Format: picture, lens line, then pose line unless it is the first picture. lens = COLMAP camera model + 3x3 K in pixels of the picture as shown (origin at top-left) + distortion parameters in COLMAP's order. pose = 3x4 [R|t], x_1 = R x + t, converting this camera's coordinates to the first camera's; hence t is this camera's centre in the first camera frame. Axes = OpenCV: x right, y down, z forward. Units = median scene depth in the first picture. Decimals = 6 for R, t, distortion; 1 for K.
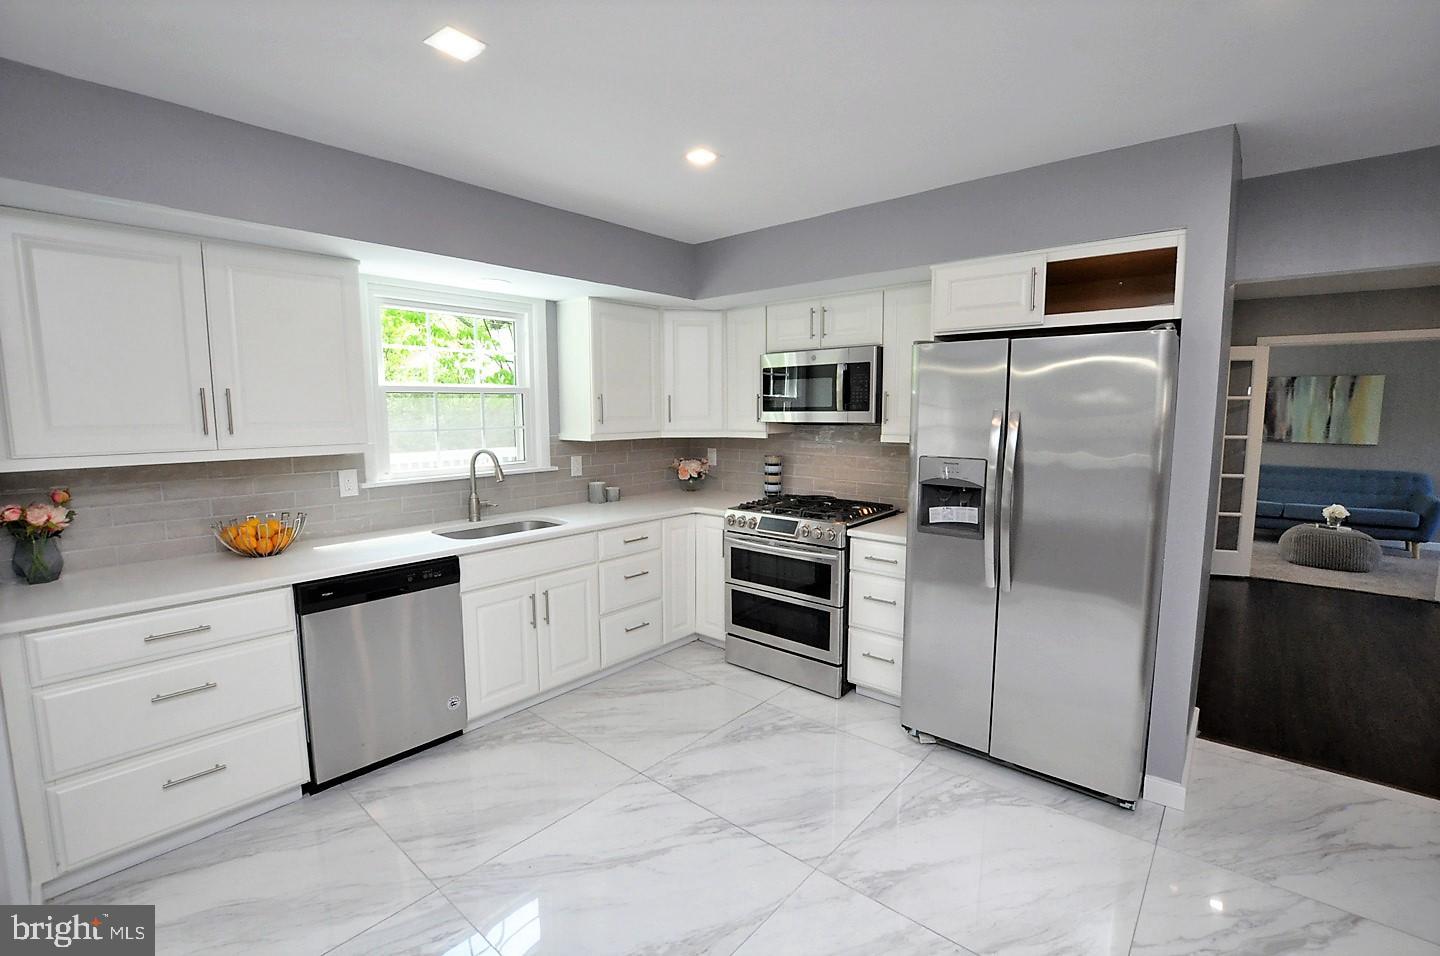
lens RADIAL K [[631.5, 0, 724.8], [0, 631.5, 480.3], [0, 0, 1]] dist [-0.028840, -0.000135]
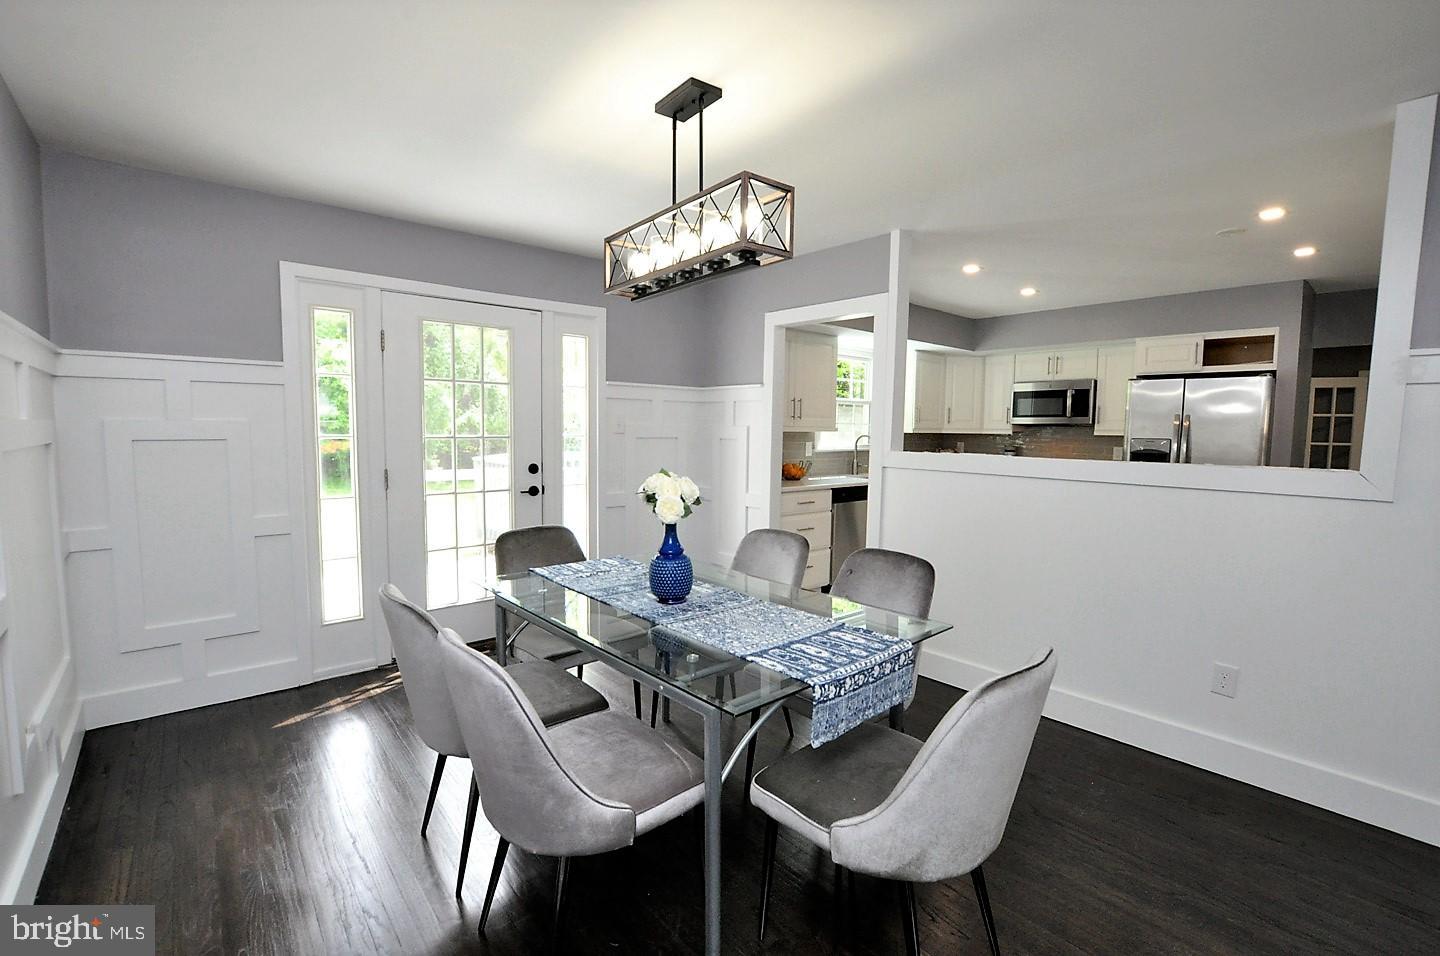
lens RADIAL K [[631.5, 0, 724.8], [0, 631.5, 480.3], [0, 0, 1]] dist [-0.028840, -0.000135]
pose [[0.989228, 0.025951, -0.144062, -0.519878], [-0.030542, 0.999091, -0.029746, 0.149066], [0.143159, 0.033825, 0.989122, -0.857877]]
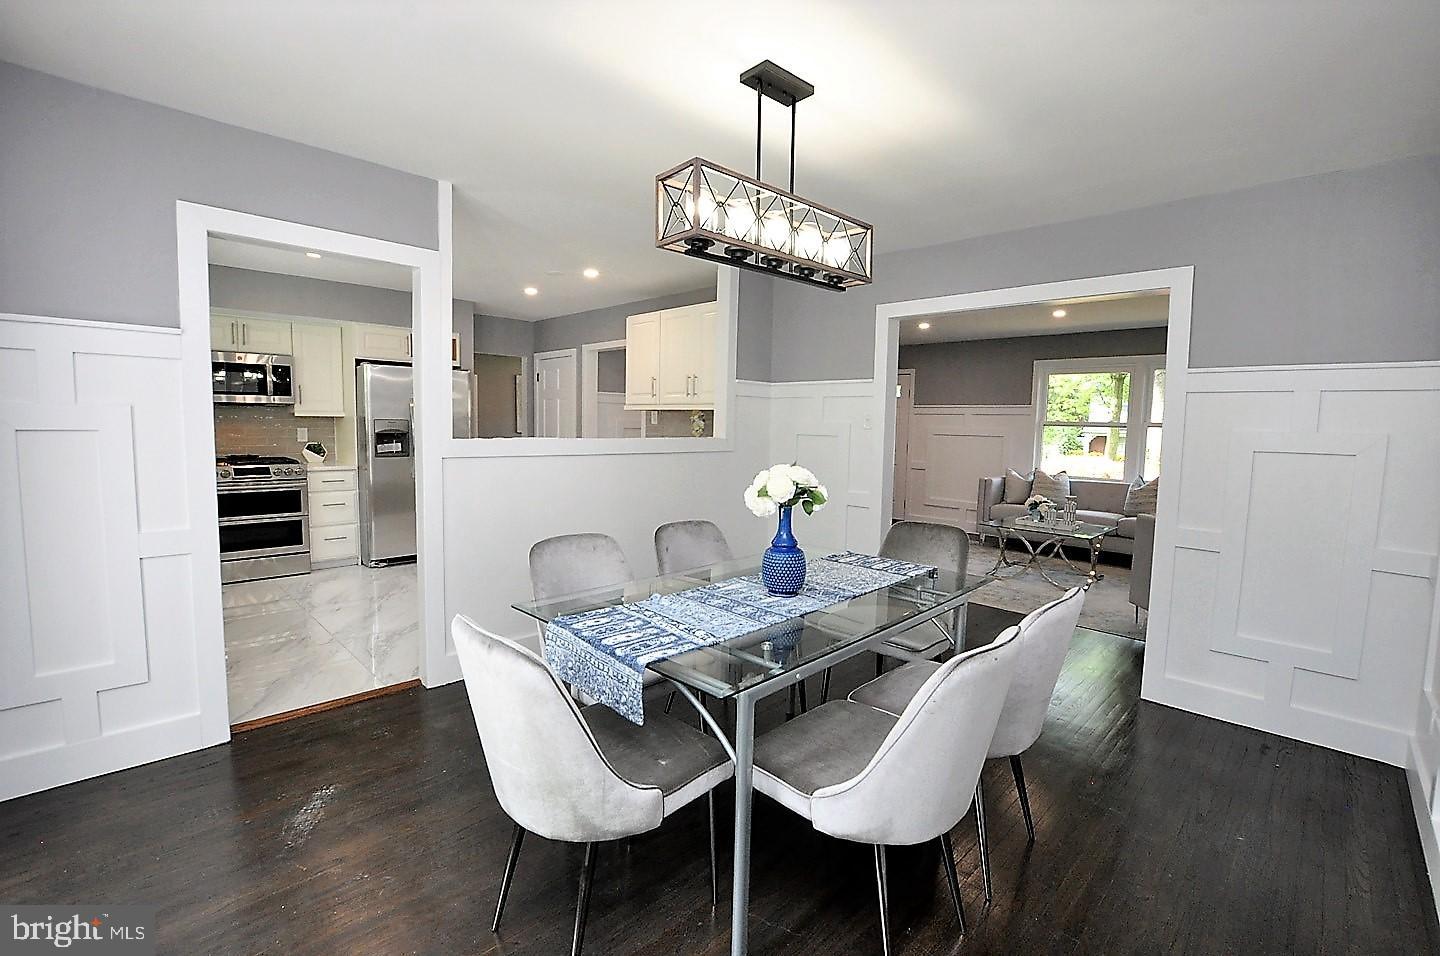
lens RADIAL K [[631.5, 0, 724.8], [0, 631.5, 480.3], [0, 0, 1]] dist [-0.028840, -0.000135]
pose [[0.075050, -0.085057, 0.993546, -1.322595], [0.096234, 0.992323, 0.077683, 0.088474], [-0.992525, 0.089783, 0.082659, -0.215770]]
